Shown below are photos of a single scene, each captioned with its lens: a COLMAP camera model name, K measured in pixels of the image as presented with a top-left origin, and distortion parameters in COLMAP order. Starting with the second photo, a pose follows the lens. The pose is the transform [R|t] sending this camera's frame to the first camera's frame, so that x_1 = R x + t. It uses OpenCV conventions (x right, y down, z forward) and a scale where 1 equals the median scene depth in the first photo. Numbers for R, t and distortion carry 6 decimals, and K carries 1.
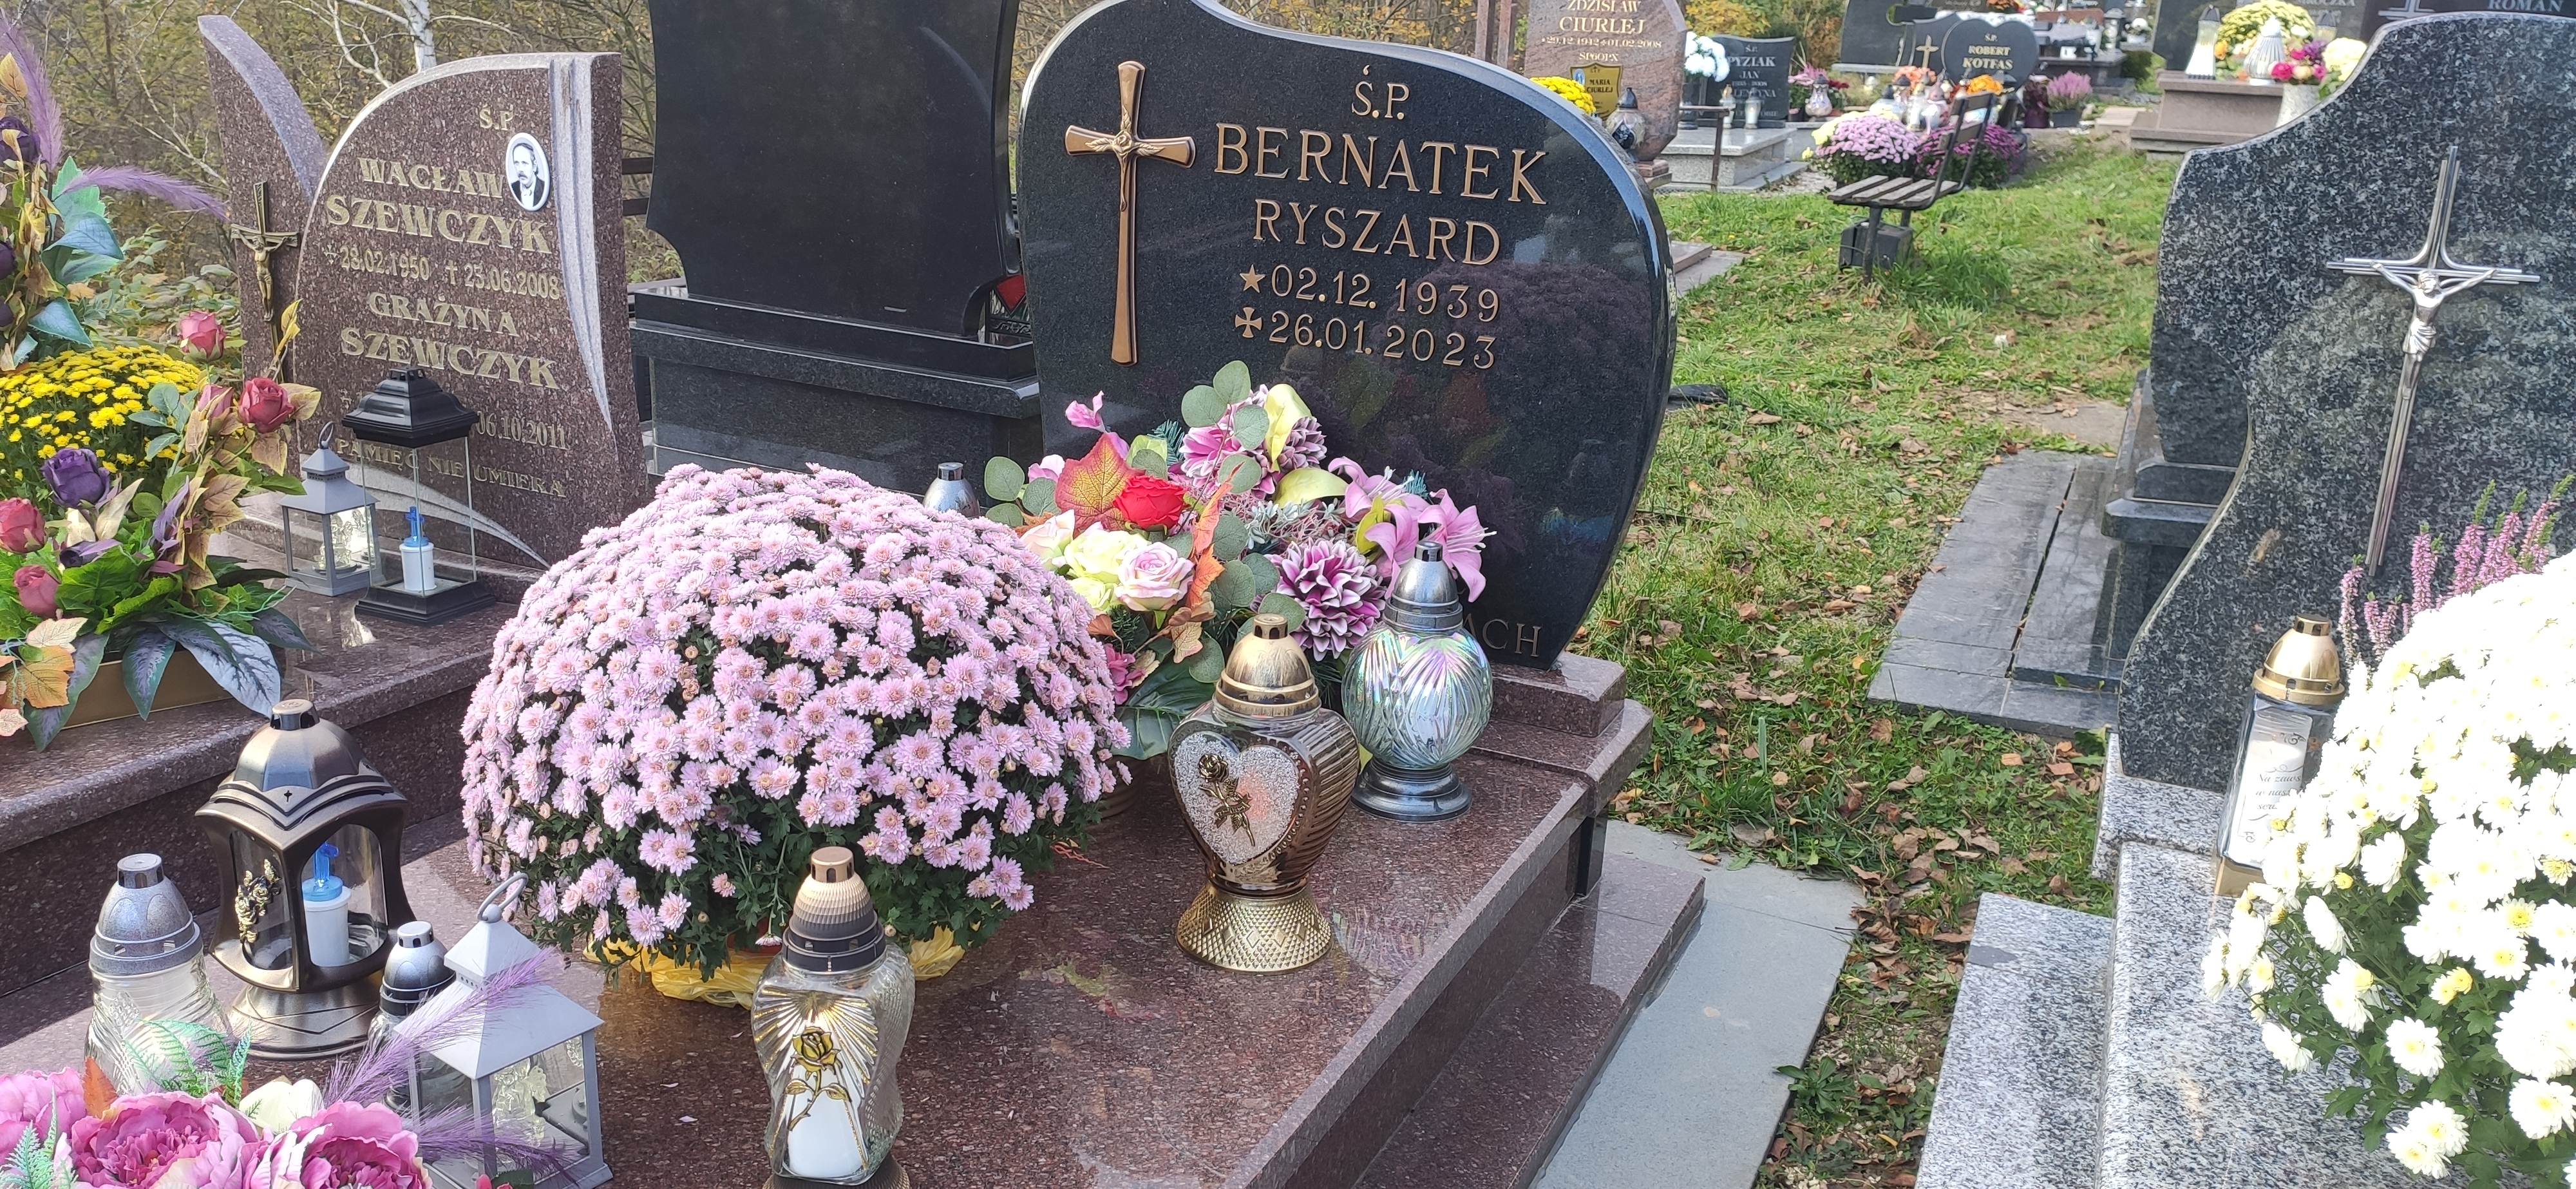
lens RADIAL K [[1925.1, 0, 1285.4], [0, 1925.1, 604.3], [0, 0, 1]] dist [0.107081, -0.146727]
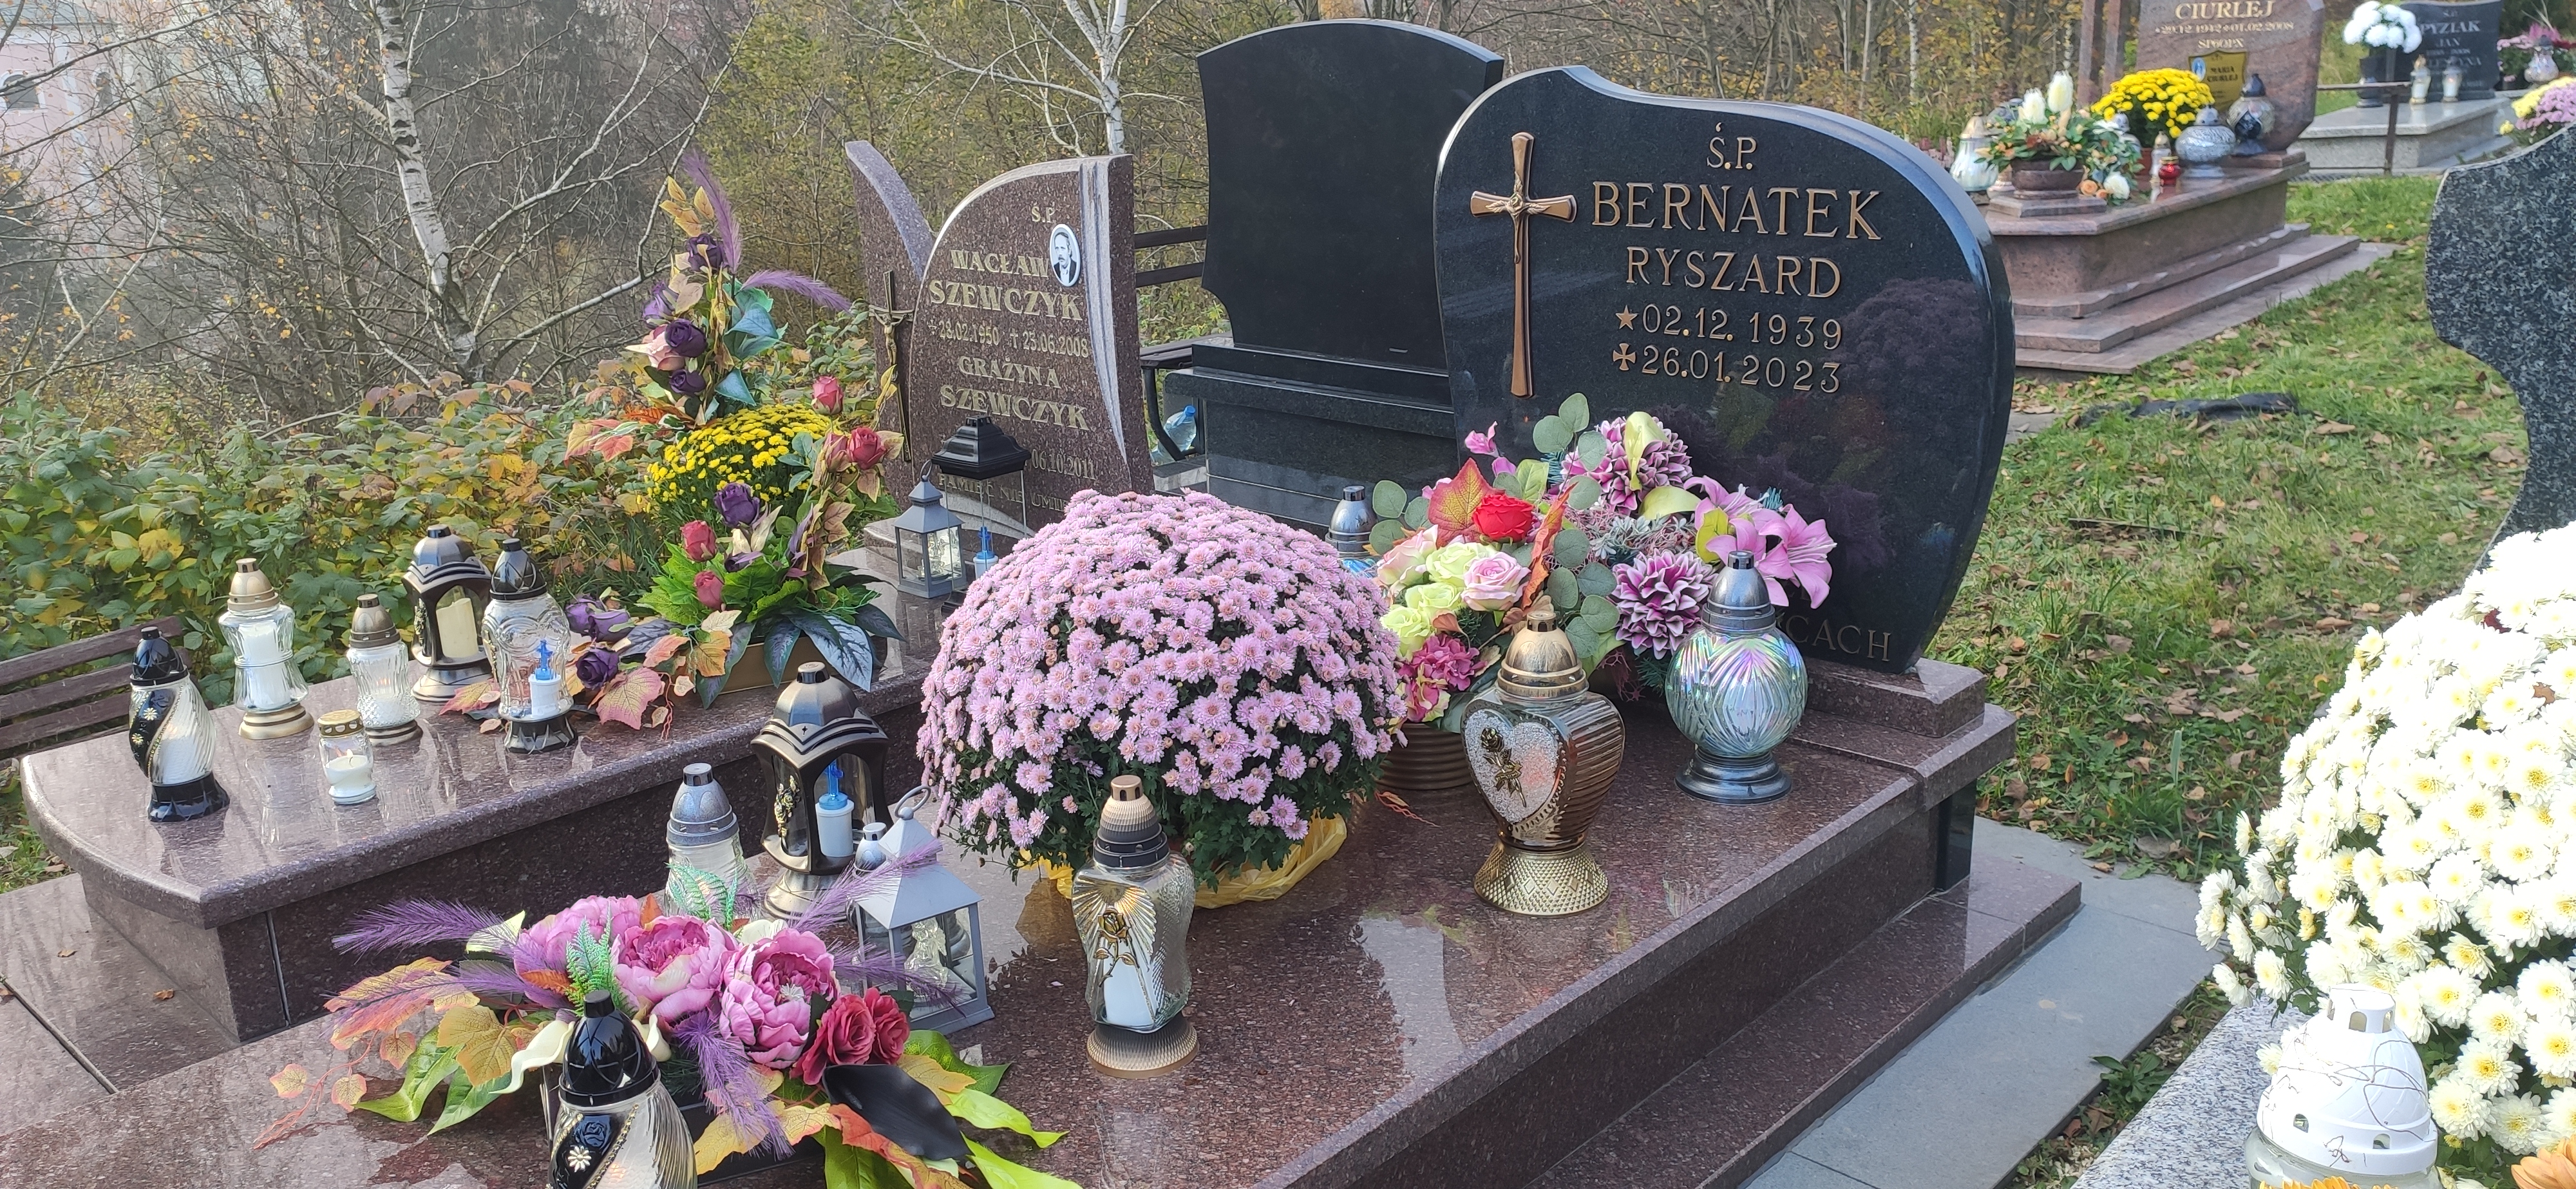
lens RADIAL K [[1925.1, 0, 1285.4], [0, 1925.1, 604.3], [0, 0, 1]] dist [0.107081, -0.146727]
pose [[0.944941, 0.009262, -0.327109, 0.172886], [-0.013192, 0.999865, -0.009798, 0.011125], [0.326974, 0.013574, 0.944936, -0.125480]]
